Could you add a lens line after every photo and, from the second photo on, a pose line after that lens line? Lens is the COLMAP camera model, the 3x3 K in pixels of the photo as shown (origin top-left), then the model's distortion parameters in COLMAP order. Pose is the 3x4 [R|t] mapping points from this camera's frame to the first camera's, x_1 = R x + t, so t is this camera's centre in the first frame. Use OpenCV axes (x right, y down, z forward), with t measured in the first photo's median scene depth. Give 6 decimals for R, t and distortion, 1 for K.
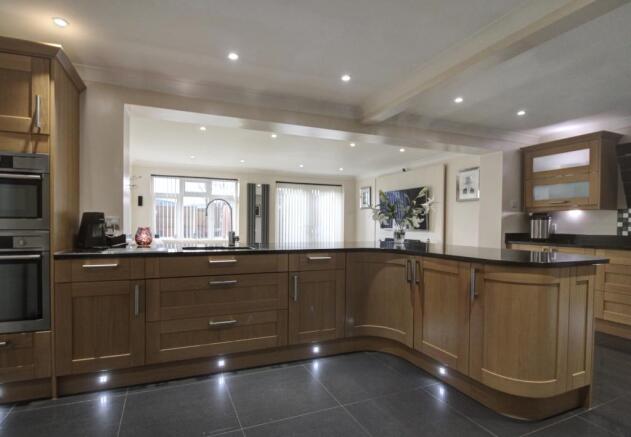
lens RADIAL K [[334.3, 0, 314.6], [0, 334.3, 228.8], [0, 0, 1]] dist [-0.000155, 0.000031]
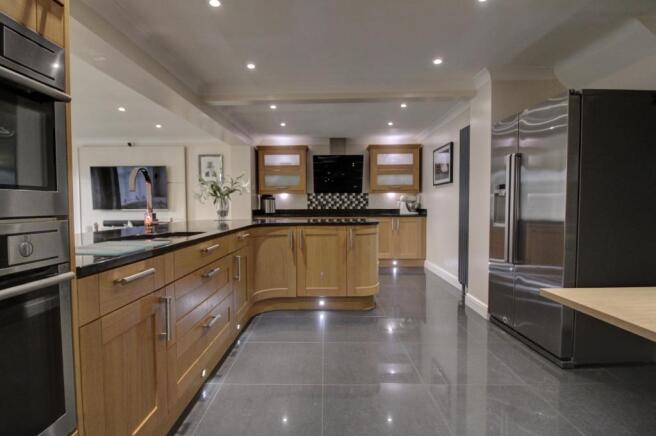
lens RADIAL K [[327.3, 0, 328.0], [0, 327.3, 218.0], [0, 0, 1]] dist [0.000629, -0.000251]
pose [[0.389549, -0.047756, 0.919767, -0.543998], [0.022790, 0.998849, 0.042210, -0.002403], [-0.920724, 0.004519, 0.390189, 0.251281]]
